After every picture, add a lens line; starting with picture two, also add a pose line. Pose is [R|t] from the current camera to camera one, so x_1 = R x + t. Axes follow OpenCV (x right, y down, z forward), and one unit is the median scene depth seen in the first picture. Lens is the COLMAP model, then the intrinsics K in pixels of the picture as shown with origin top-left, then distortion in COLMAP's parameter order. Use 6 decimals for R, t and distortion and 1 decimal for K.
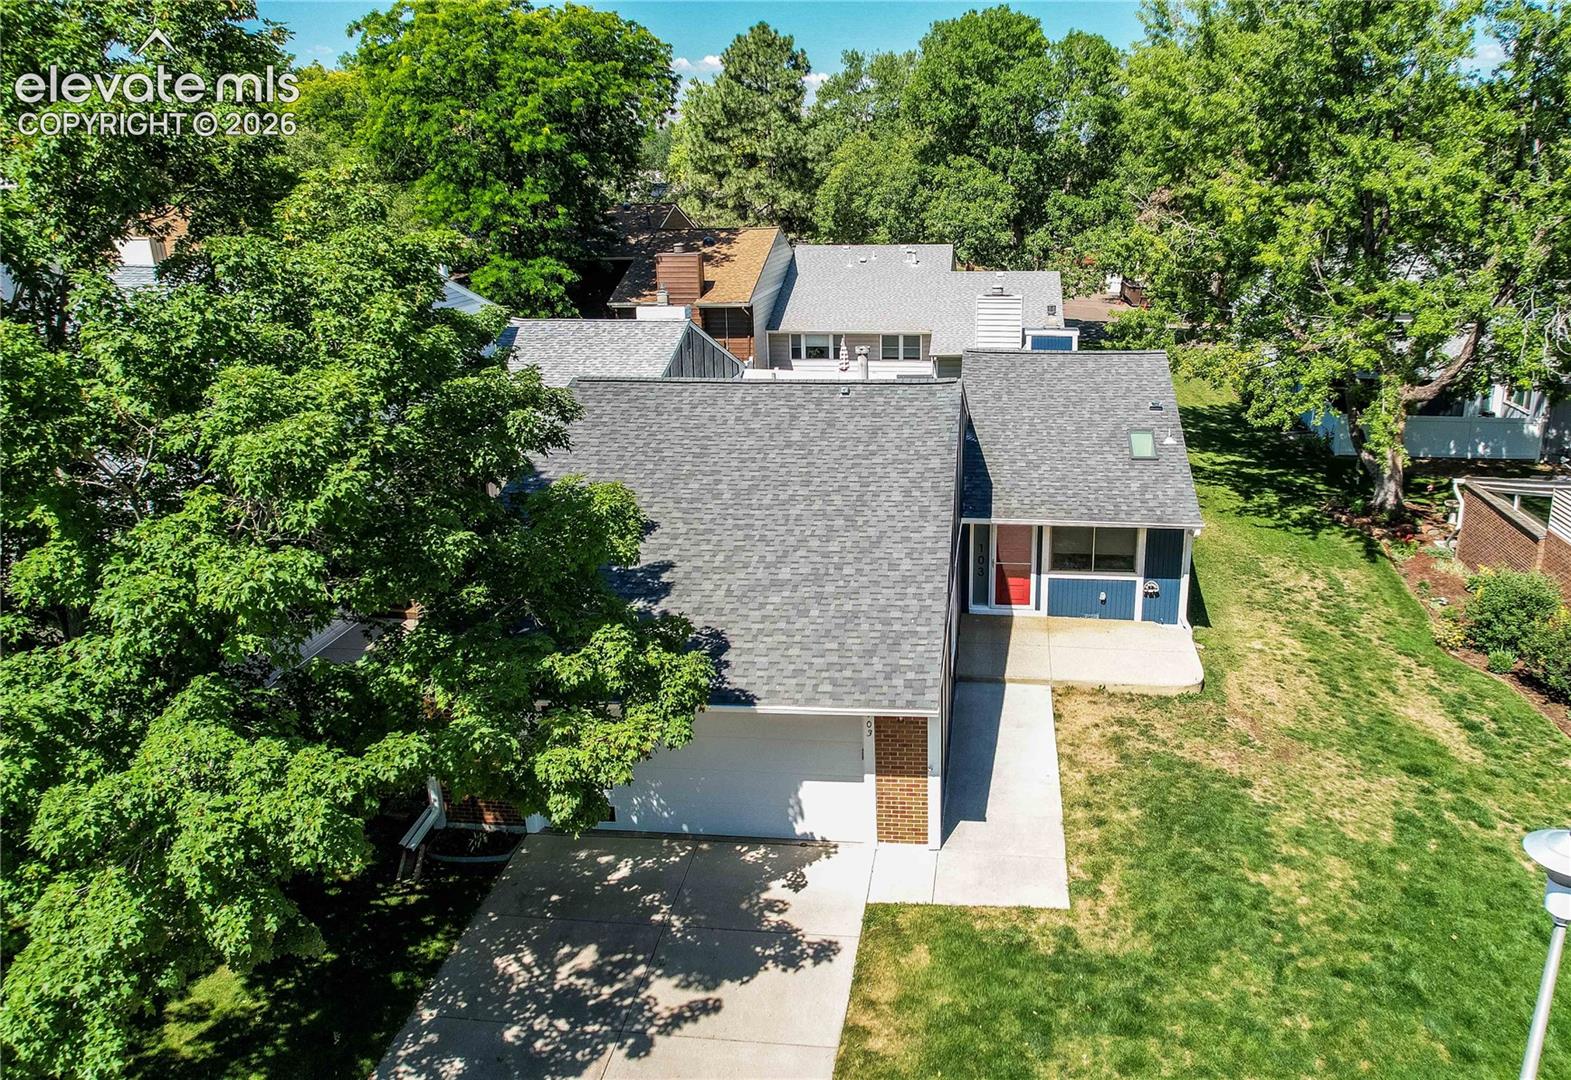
lens RADIAL K [[1226.4, 0, 821.2], [0, 1226.4, 531.7], [0, 0, 1]] dist [-0.027909, 0.002166]
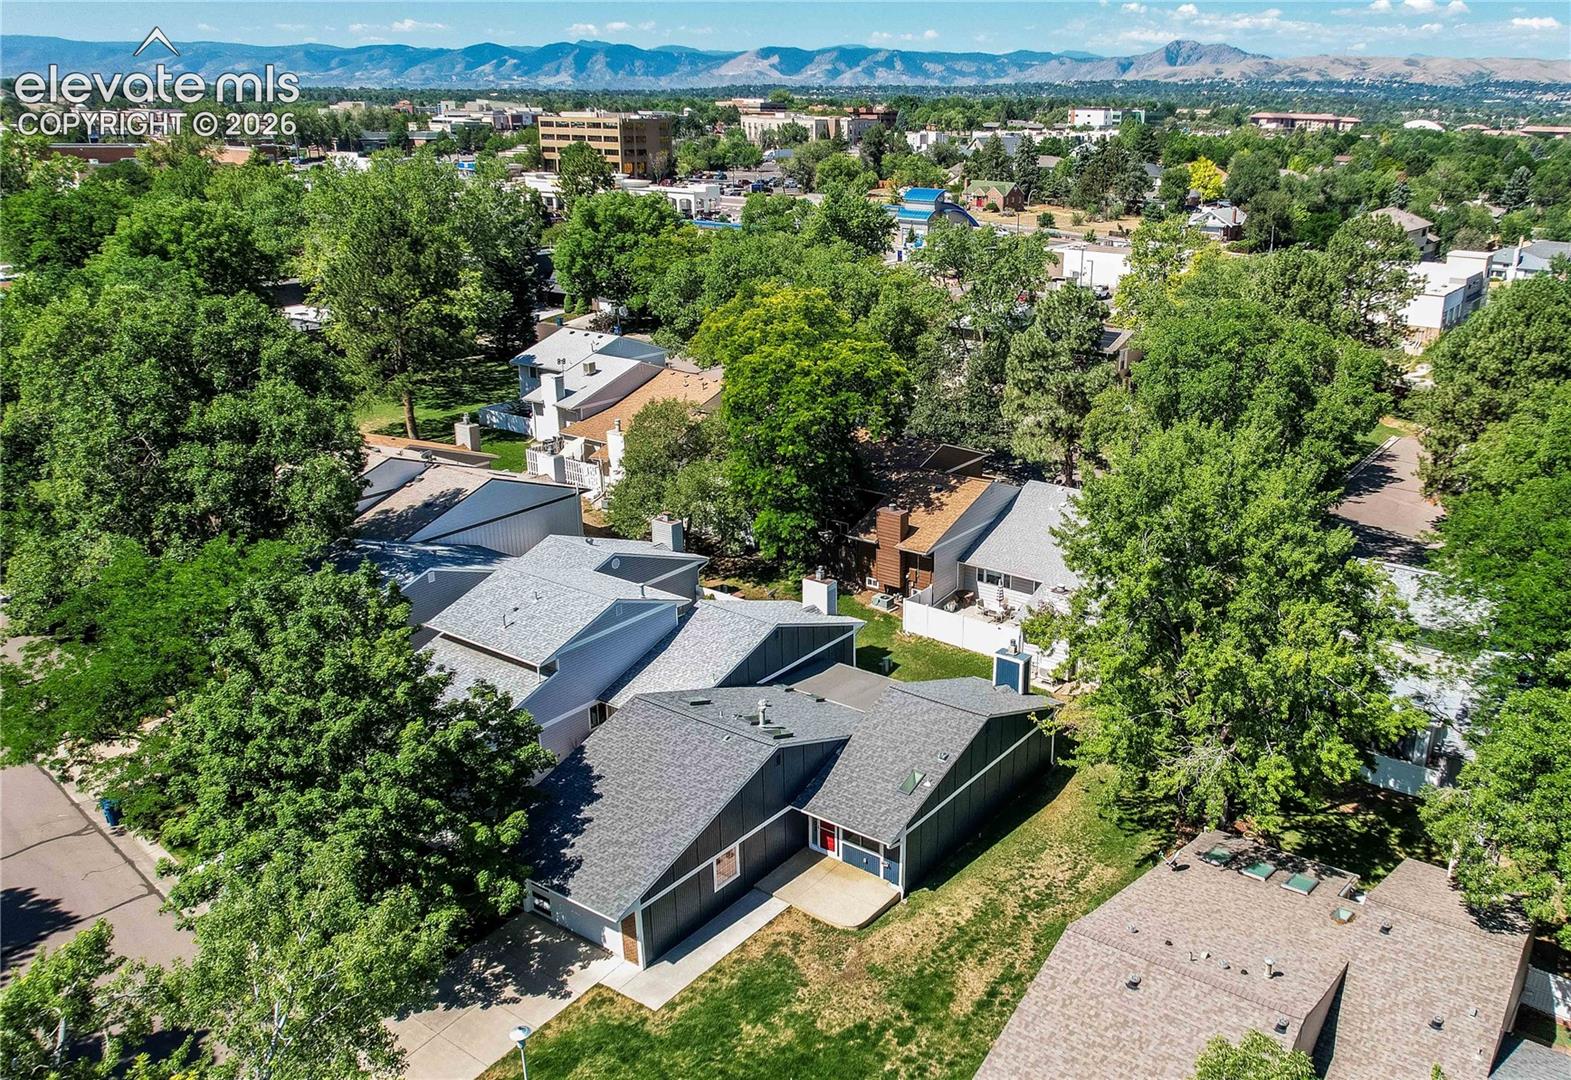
lens RADIAL K [[1226.4, 0, 868.5], [0, 1226.4, 554.9], [0, 0, 1]] dist [-0.027909, 0.002166]
pose [[0.888744, 0.177447, -0.422666, 0.936866], [-0.153245, 0.984000, 0.090880, -0.572802], [0.432030, -0.015998, 0.901717, -0.665870]]
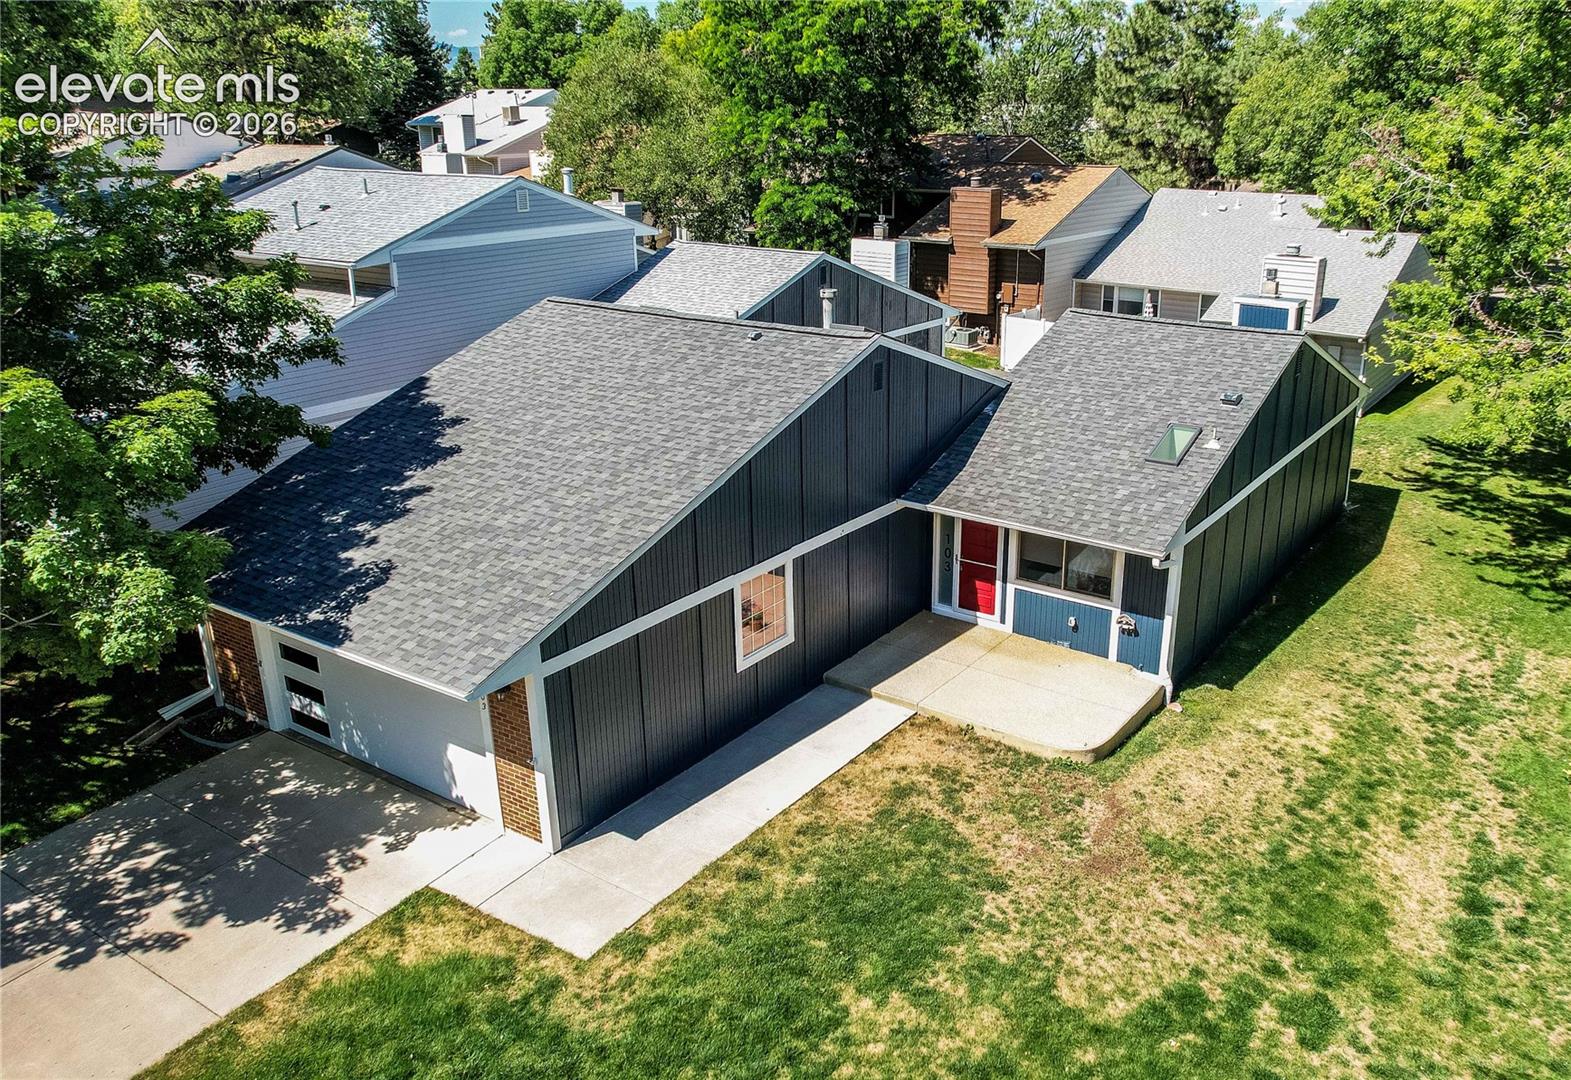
lens RADIAL K [[1226.4, 0, 839.5], [0, 1226.4, 535.3], [0, 0, 1]] dist [-0.027909, 0.002166]
pose [[0.896111, 0.164429, -0.412247, 0.416636], [-0.144470, 0.986321, 0.079366, -0.046314], [0.419658, -0.011563, 0.907609, 0.197439]]
